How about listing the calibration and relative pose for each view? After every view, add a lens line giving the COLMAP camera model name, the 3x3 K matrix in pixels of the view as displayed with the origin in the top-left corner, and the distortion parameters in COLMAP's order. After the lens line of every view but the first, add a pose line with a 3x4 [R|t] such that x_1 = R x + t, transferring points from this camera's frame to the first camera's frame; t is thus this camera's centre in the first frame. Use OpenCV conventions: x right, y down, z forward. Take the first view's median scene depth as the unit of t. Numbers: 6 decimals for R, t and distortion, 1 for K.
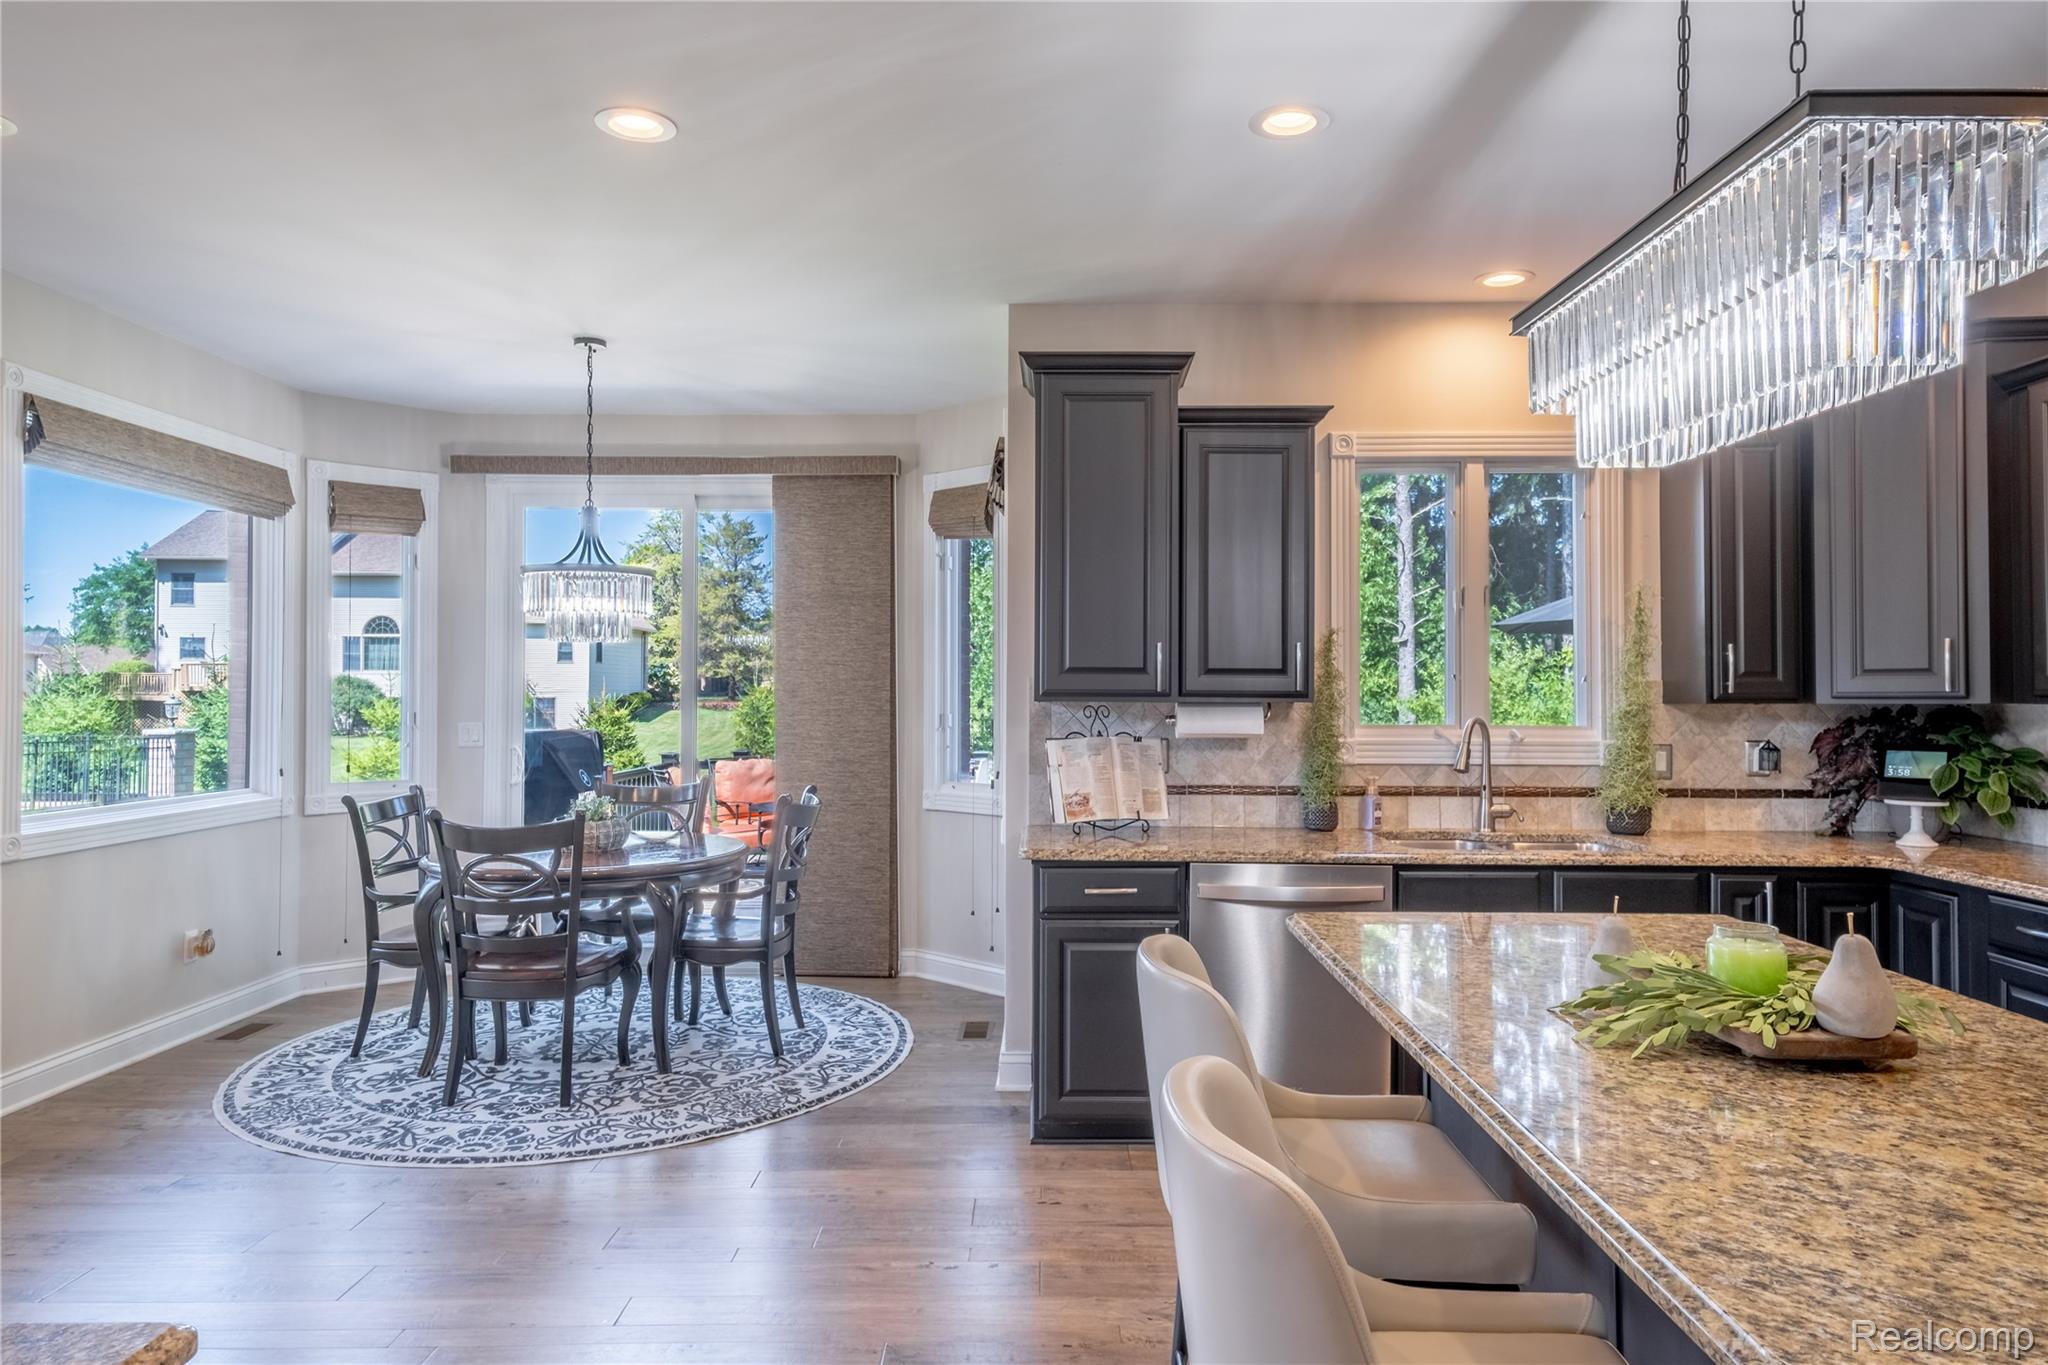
lens RADIAL K [[1277.4, 0, 1026.3], [0, 1277.4, 679.2], [0, 0, 1]] dist [0.041639, 0.002297]
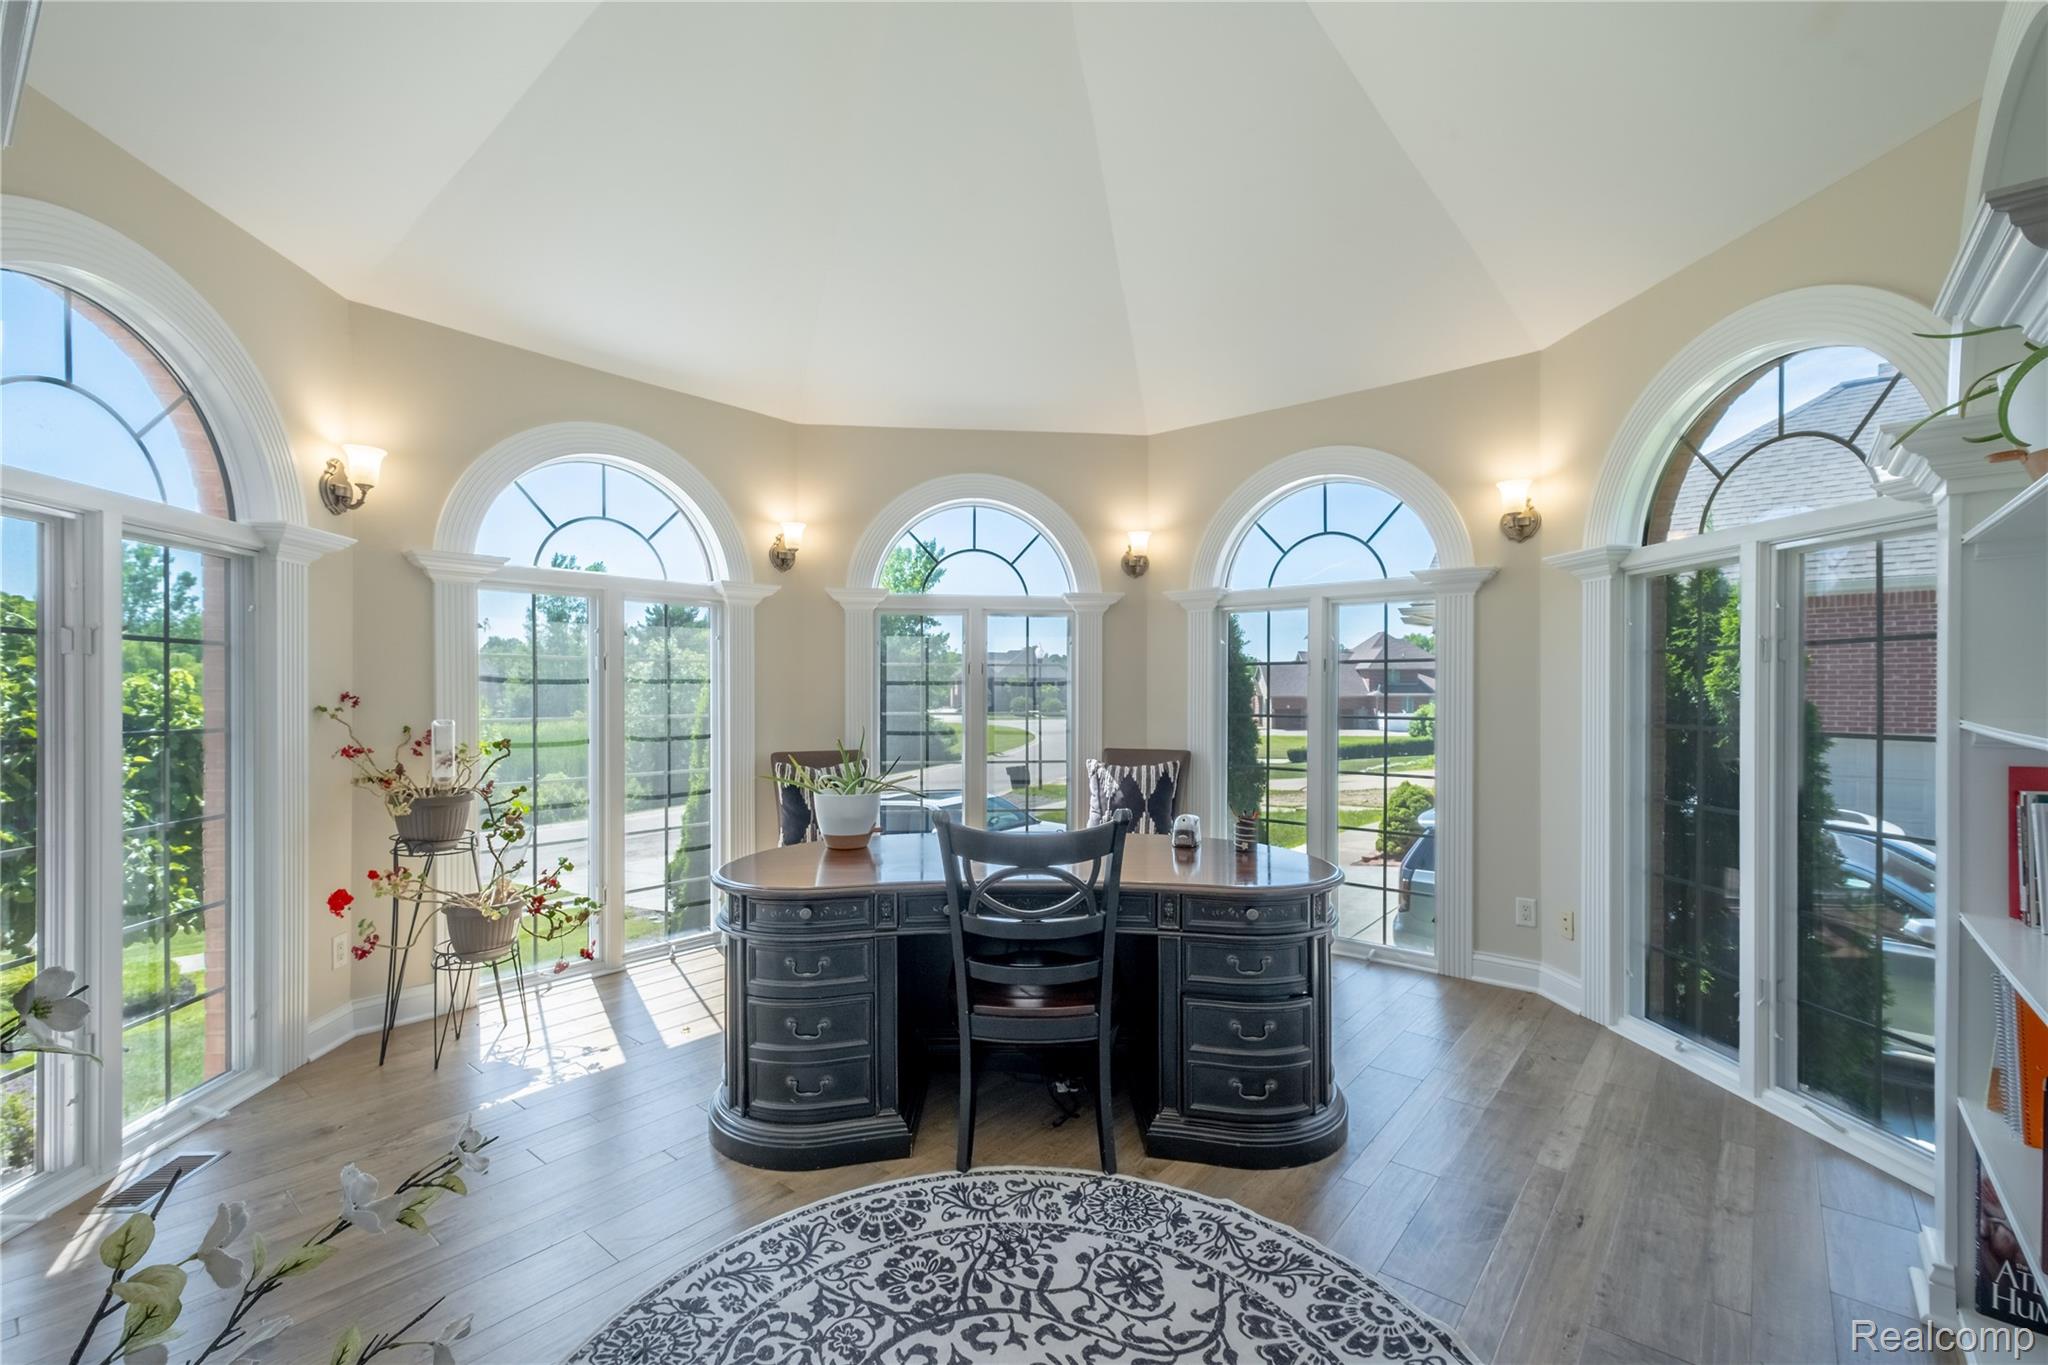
lens RADIAL K [[886.7, 0, 1034.0], [0, 886.7, 681.7], [0, 0, 1]] dist [0.016756, -0.003003]
pose [[-0.904060, -0.000652, -0.427404, -0.135177], [0.003400, 0.999956, -0.008716, -0.053031], [0.427391, -0.009333, -0.904019, 1.101049]]
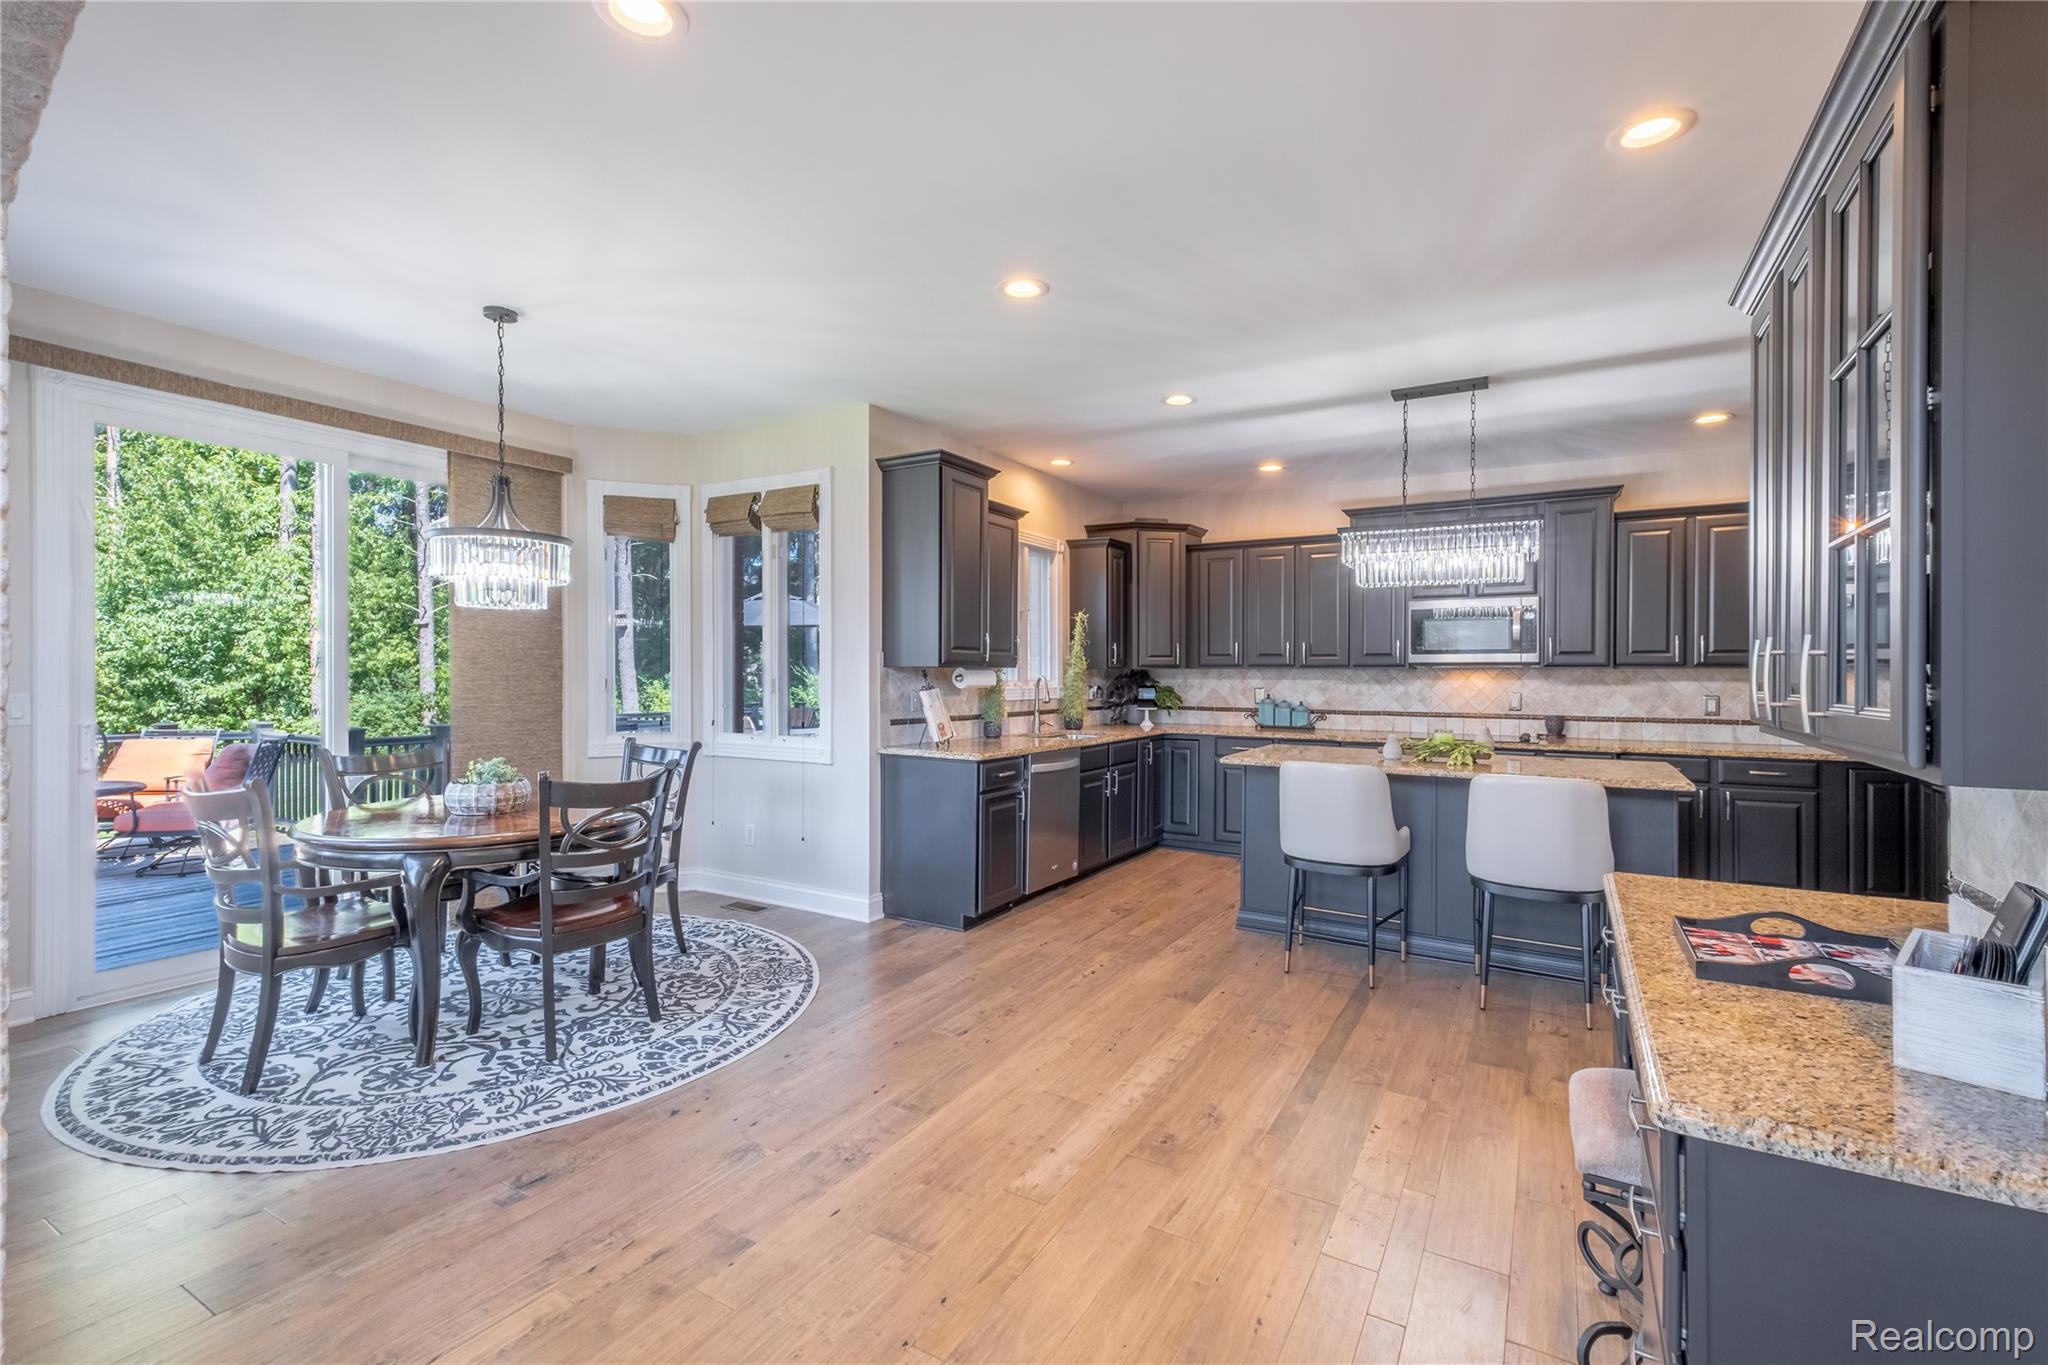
lens RADIAL K [[886.7, 0, 1020.0], [0, 886.7, 675.9], [0, 0, 1]] dist [0.016756, -0.003003]
pose [[0.502357, -0.005450, 0.864643, -0.598932], [-0.012090, 0.999838, 0.013327, 0.008638], [-0.864576, -0.017148, 0.502210, 0.228463]]
